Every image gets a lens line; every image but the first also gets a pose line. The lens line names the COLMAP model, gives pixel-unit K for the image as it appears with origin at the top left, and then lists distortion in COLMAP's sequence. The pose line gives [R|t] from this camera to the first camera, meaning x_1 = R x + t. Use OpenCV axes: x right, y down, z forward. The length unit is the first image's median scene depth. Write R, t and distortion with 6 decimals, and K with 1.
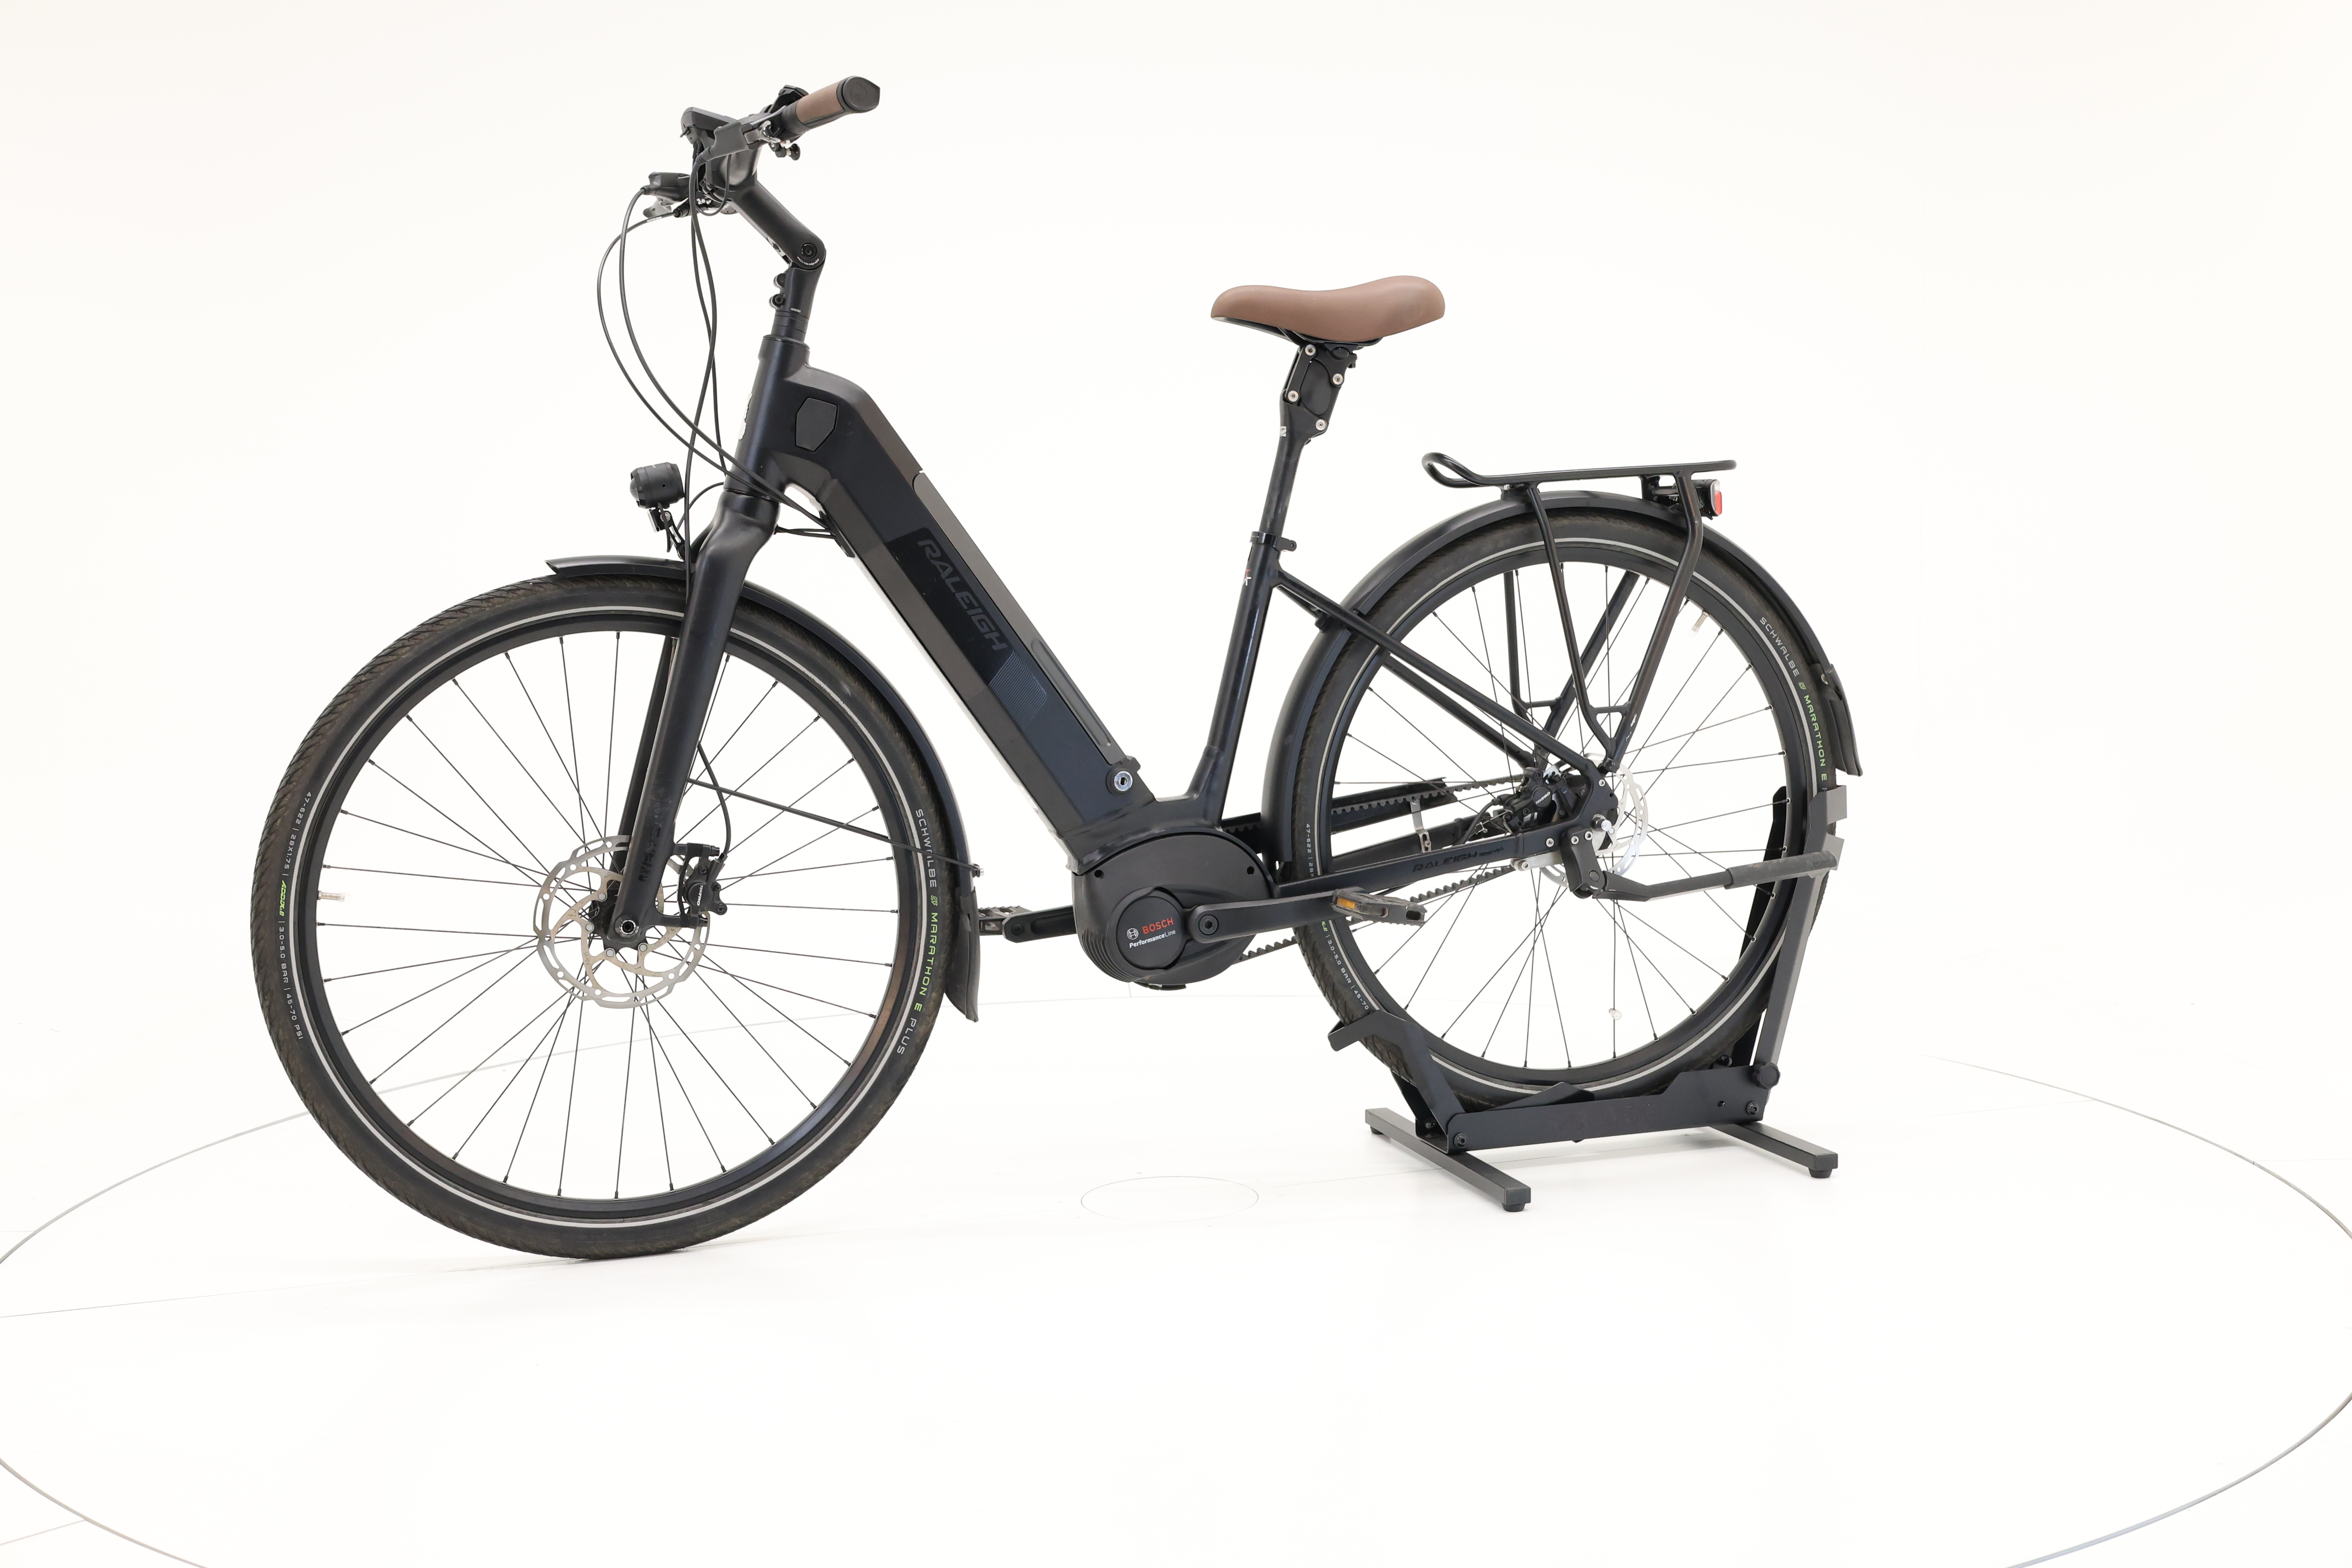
lens RADIAL K [[2648.7, 0, 1191.7], [0, 2648.7, 782.4], [0, 0, 1]] dist [0.017083, 0.000000]
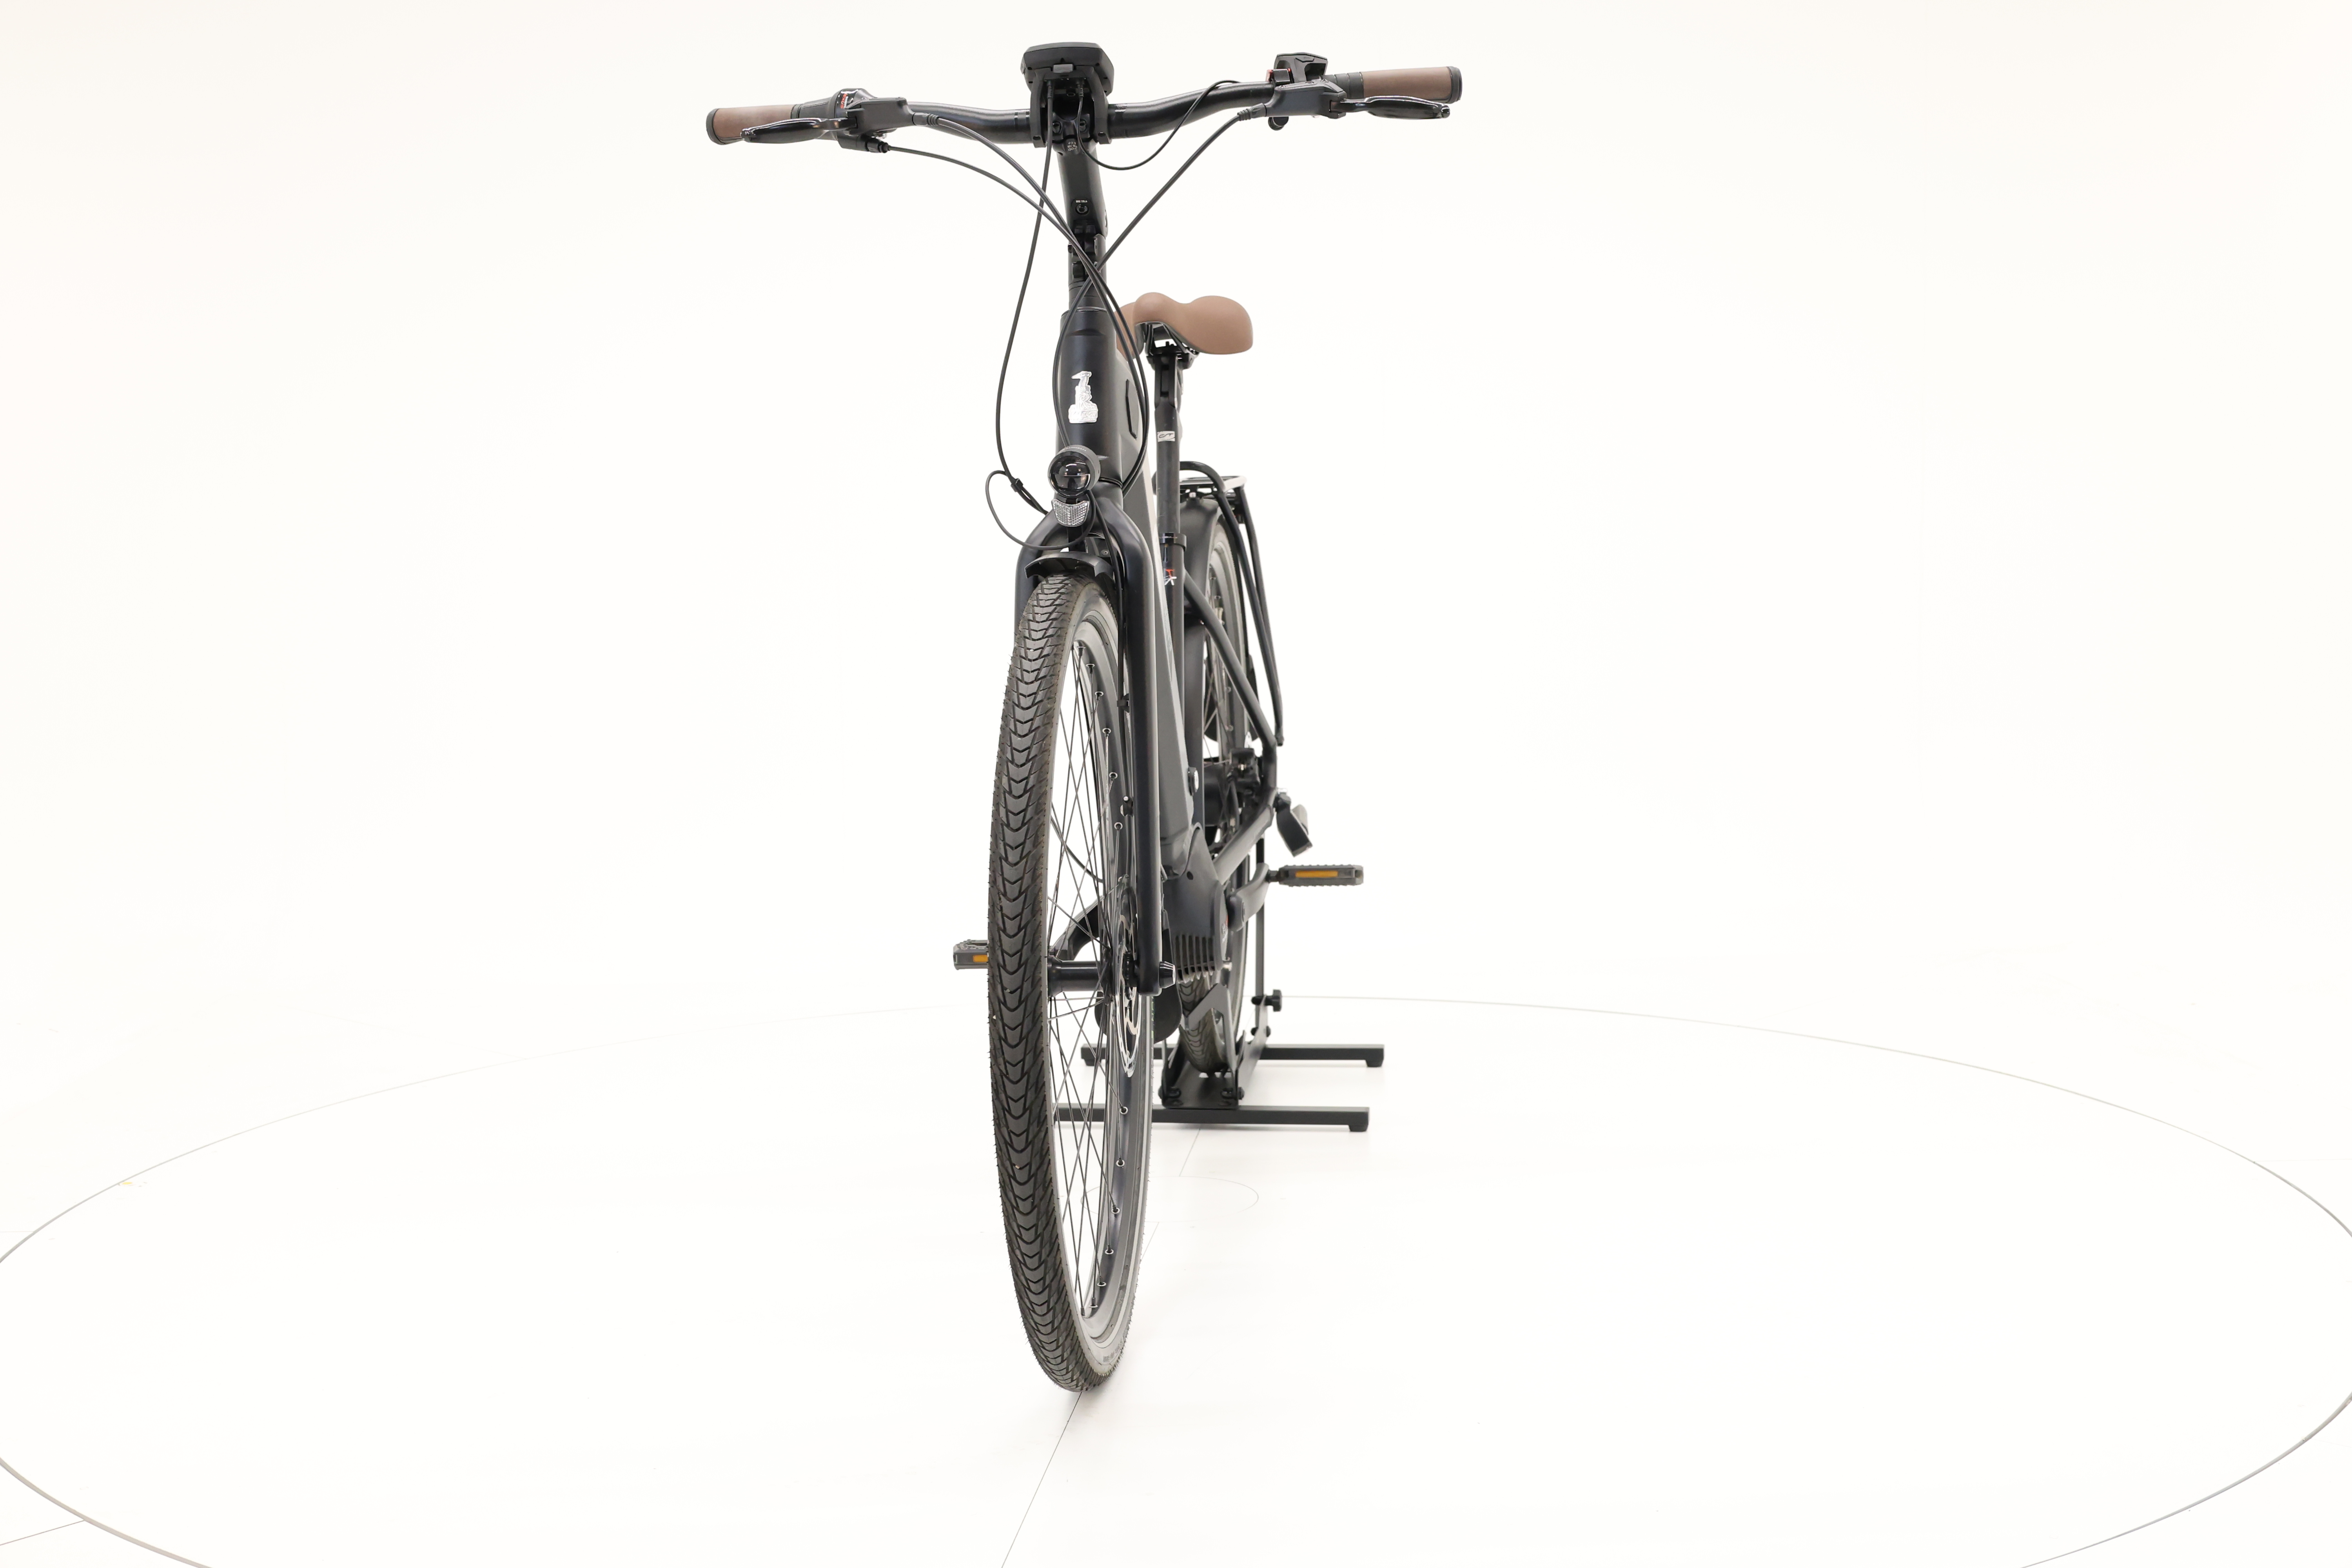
lens RADIAL K [[2648.7, 0, 1164.5], [0, 2648.7, 792.0], [0, 0, 1]] dist [0.017083, 0.000000]
pose [[0.434079, -0.083802, 0.896969, -0.908045], [0.097662, 0.994173, 0.045621, -0.041907], [-0.895566, 0.067796, 0.439734, 0.560161]]
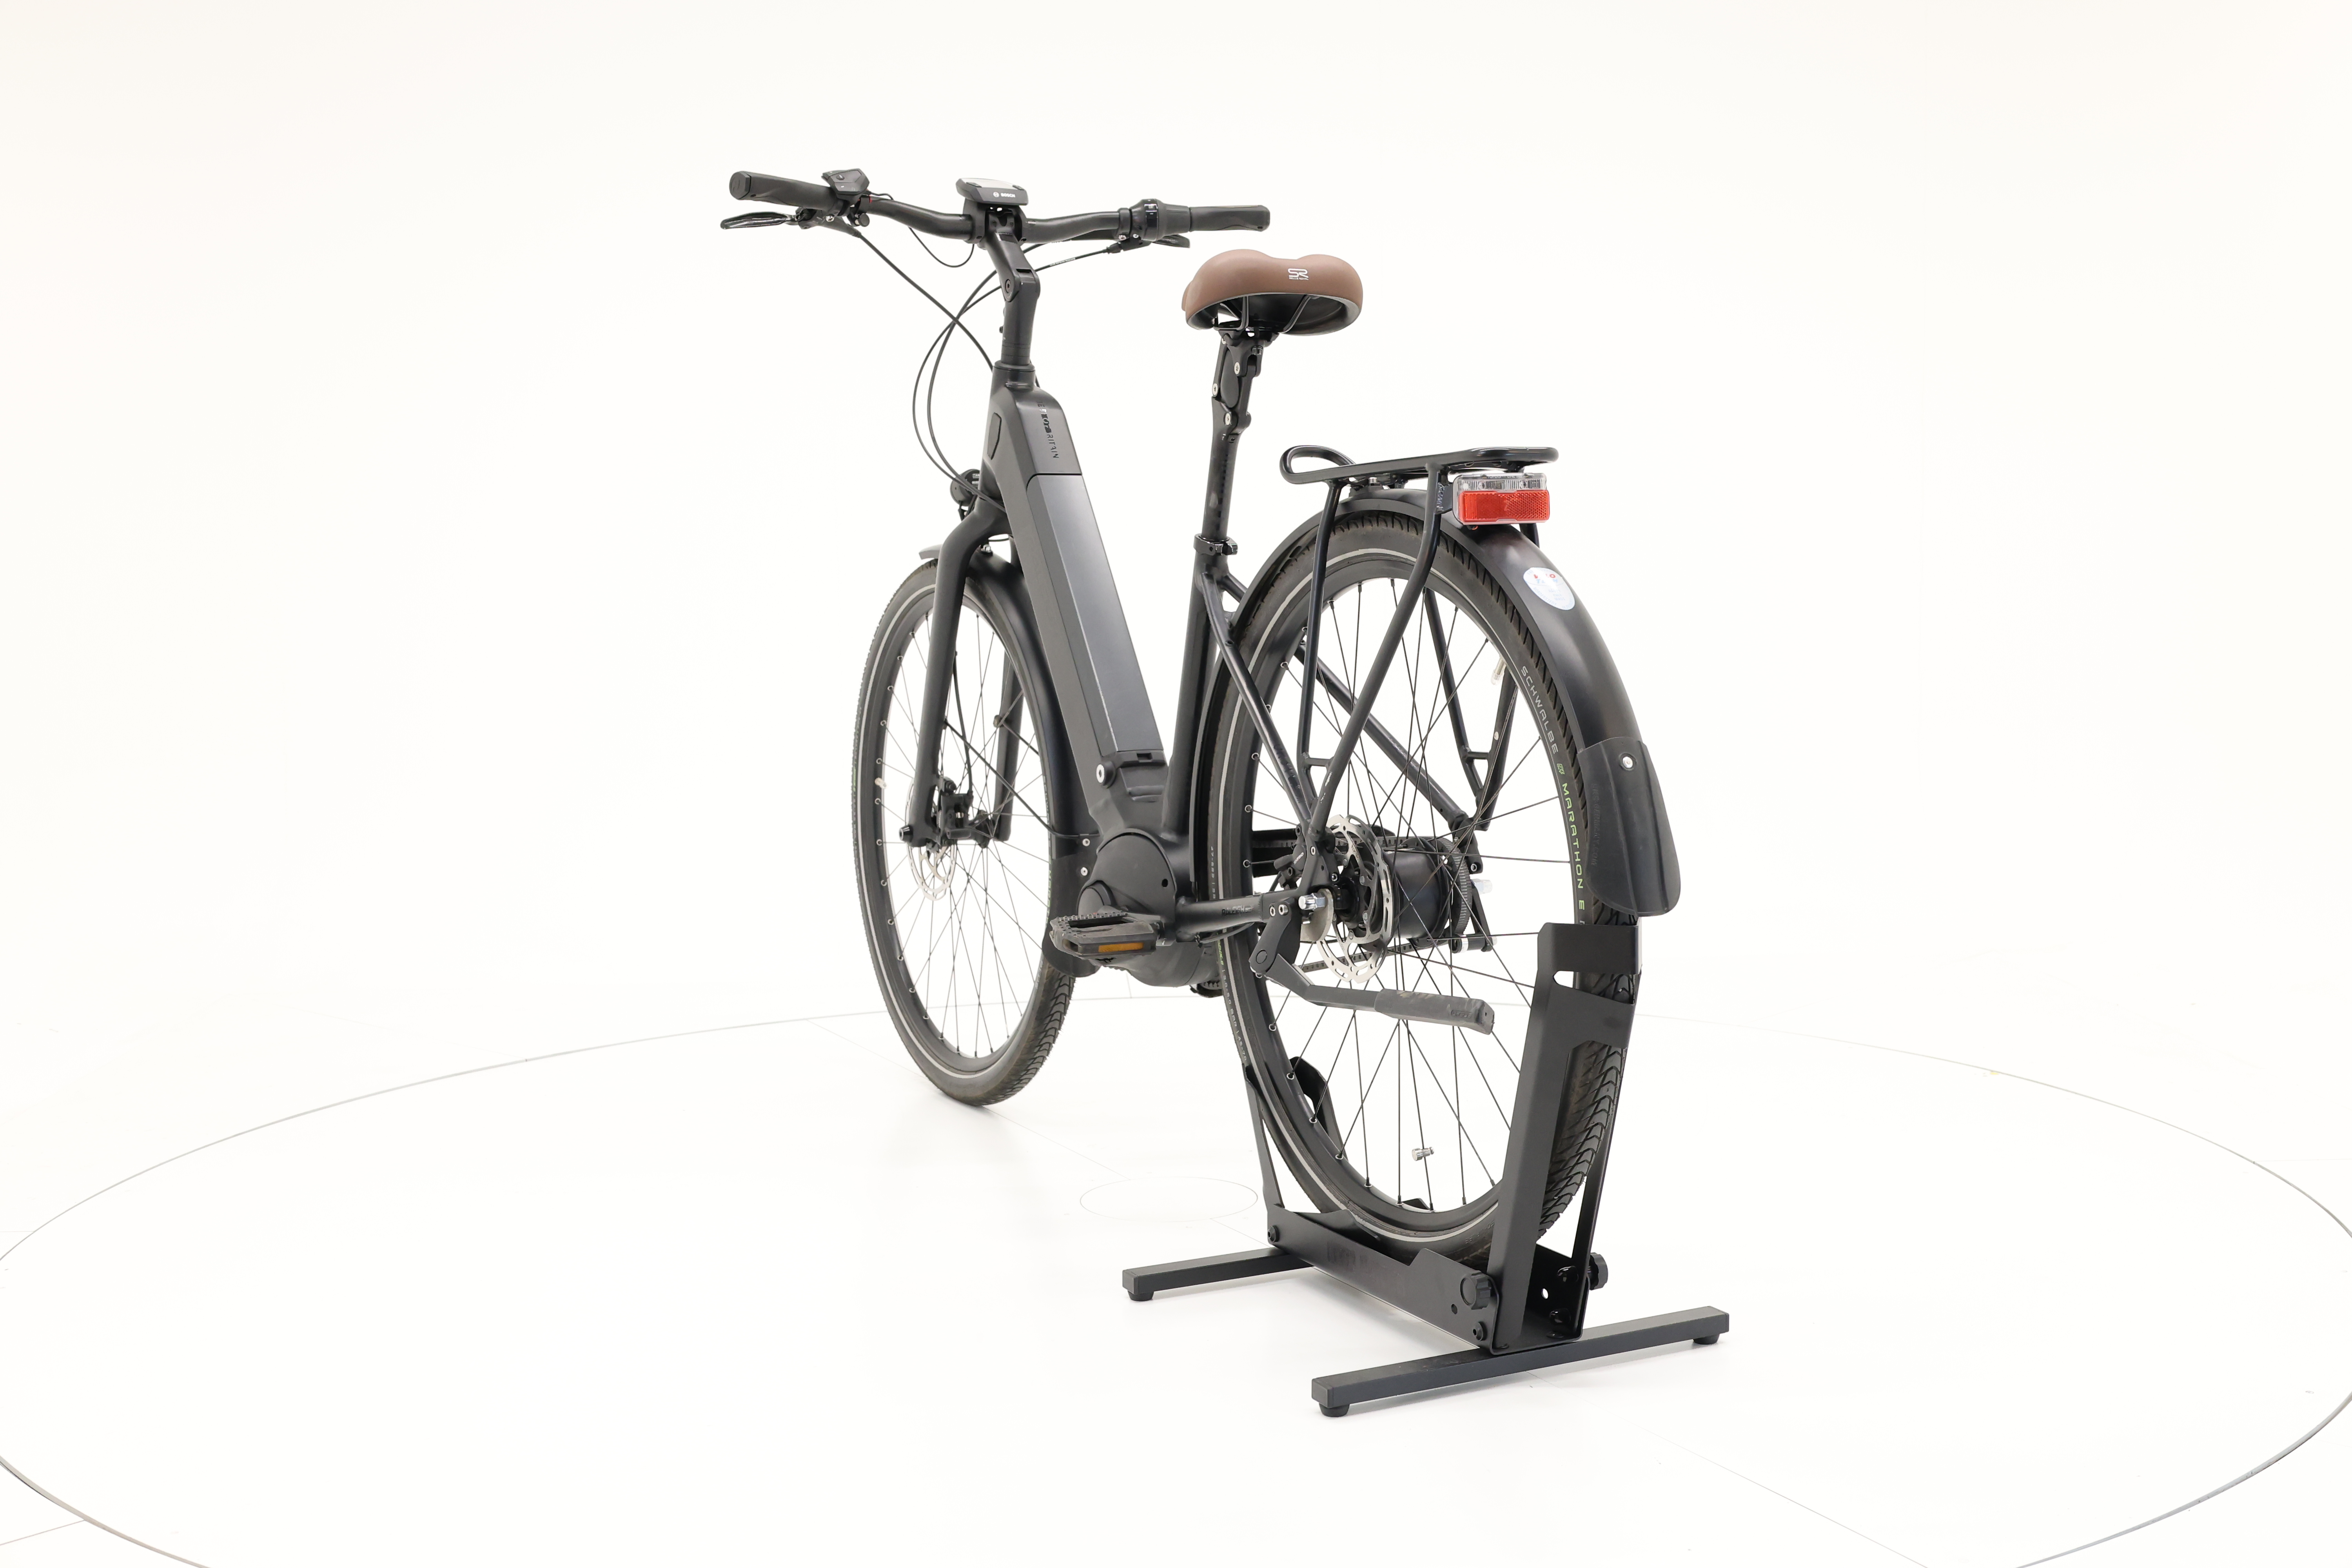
lens RADIAL K [[2648.7, 0, 1168.1], [0, 2648.7, 788.5], [0, 0, 1]] dist [0.017083, 0.000000]
pose [[0.135421, 0.116774, -0.983883, 0.973355], [-0.079006, 0.991141, 0.106761, -0.104901], [0.987633, 0.063275, 0.143447, 0.860468]]
